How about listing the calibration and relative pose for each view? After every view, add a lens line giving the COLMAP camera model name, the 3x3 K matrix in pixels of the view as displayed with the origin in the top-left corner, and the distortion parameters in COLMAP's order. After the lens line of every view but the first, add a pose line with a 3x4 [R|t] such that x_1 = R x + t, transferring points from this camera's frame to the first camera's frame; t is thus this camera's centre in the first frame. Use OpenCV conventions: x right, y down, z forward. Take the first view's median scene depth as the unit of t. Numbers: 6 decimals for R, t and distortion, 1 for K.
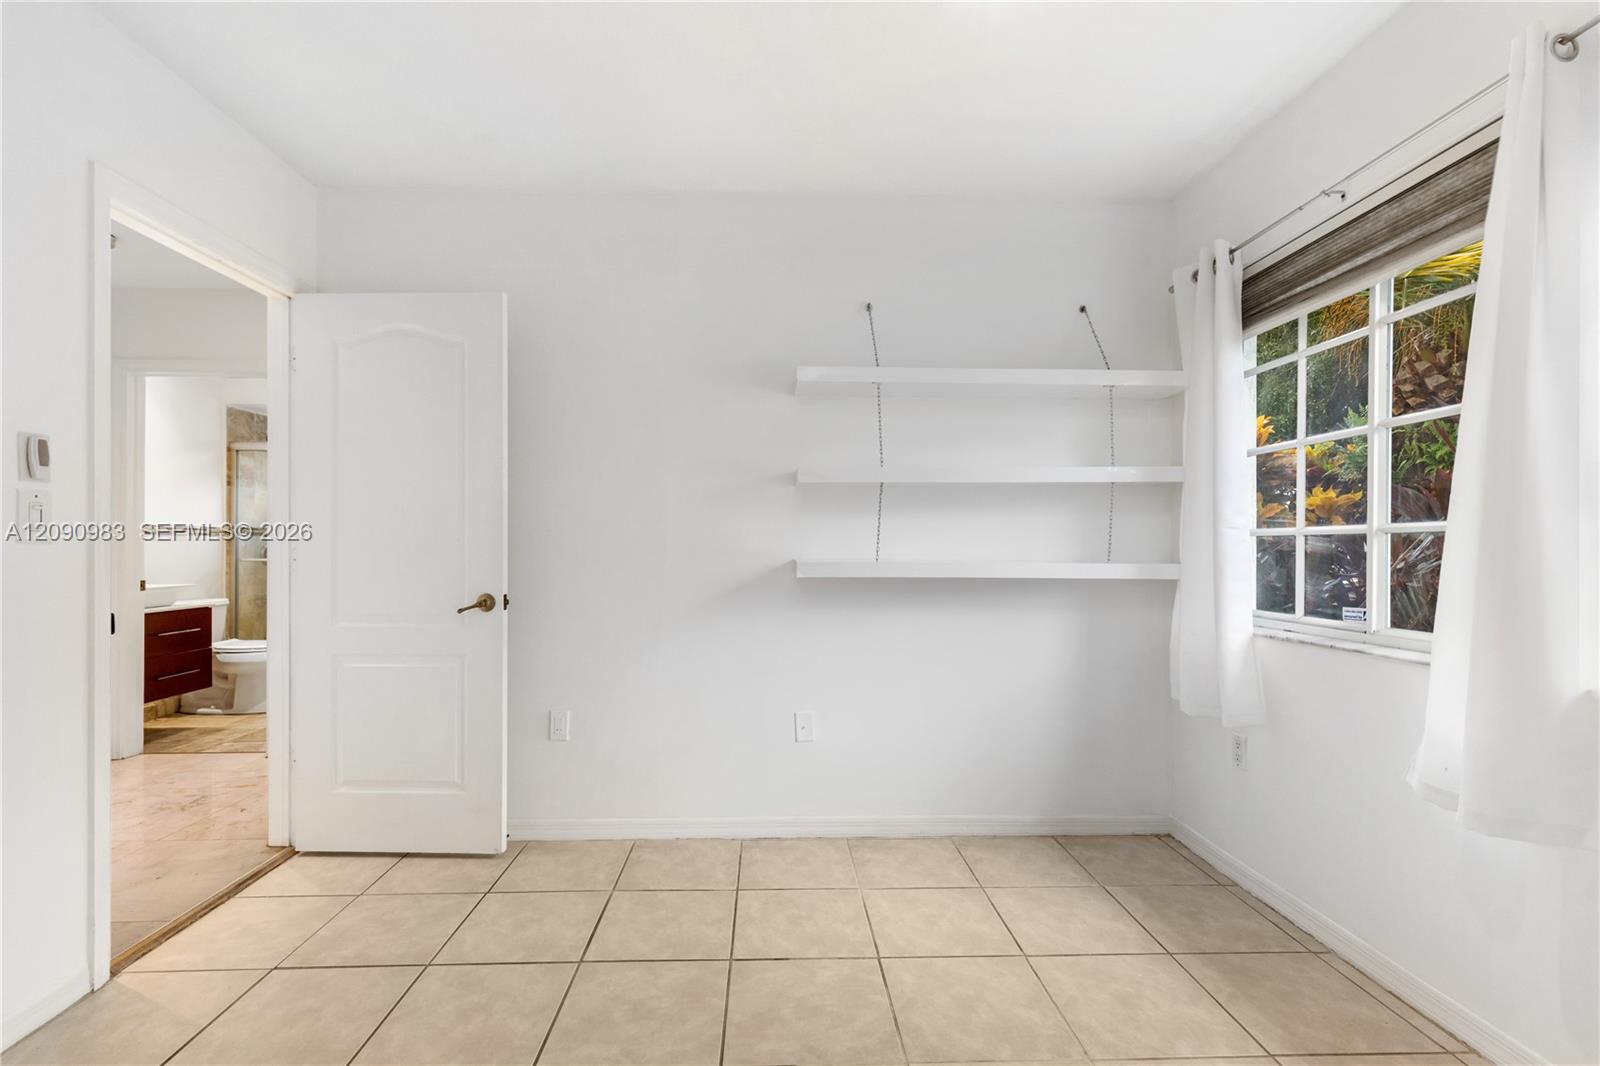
lens RADIAL K [[719.4, 0, 803.2], [0, 719.4, 541.2], [0, 0, 1]] dist [0.001934, 0.000138]
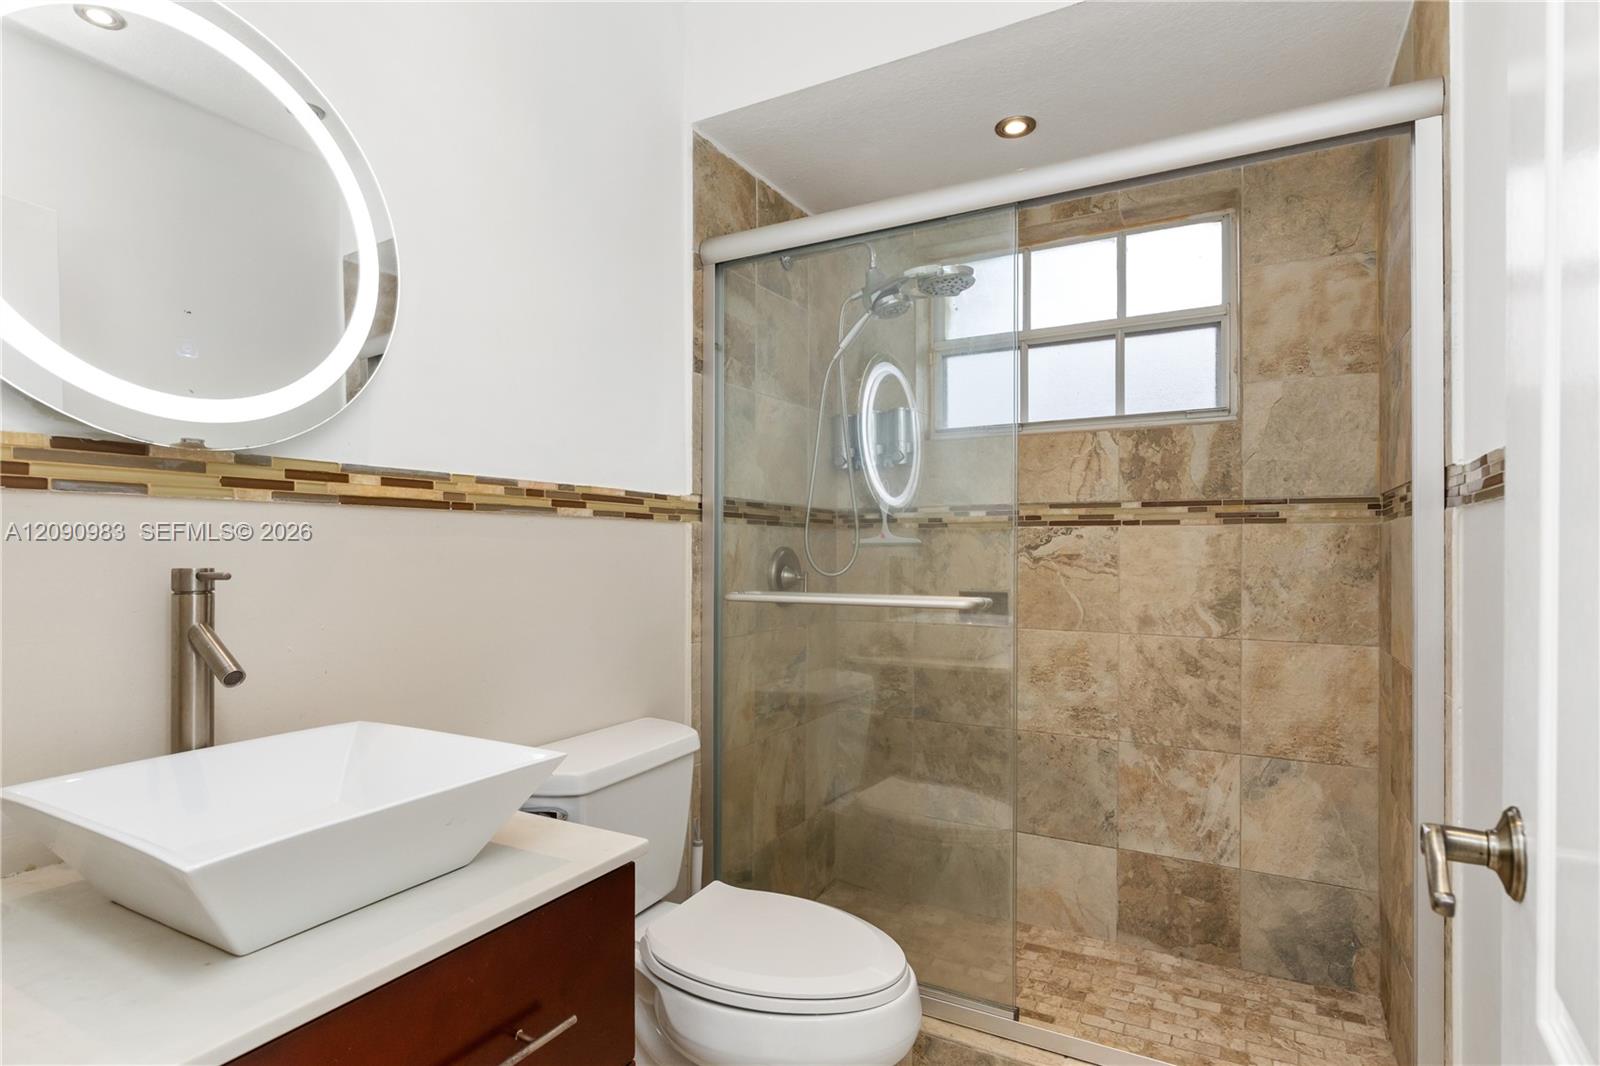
lens RADIAL K [[814.2, 0, 801.5], [0, 814.2, 534.6], [0, 0, 1]] dist [0.000267, 0.000003]
pose [[0.843593, -0.002563, -0.536977, -0.549206], [0.006818, 0.999959, 0.005939, -0.002539], [0.536940, -0.008671, 0.843576, 0.699633]]
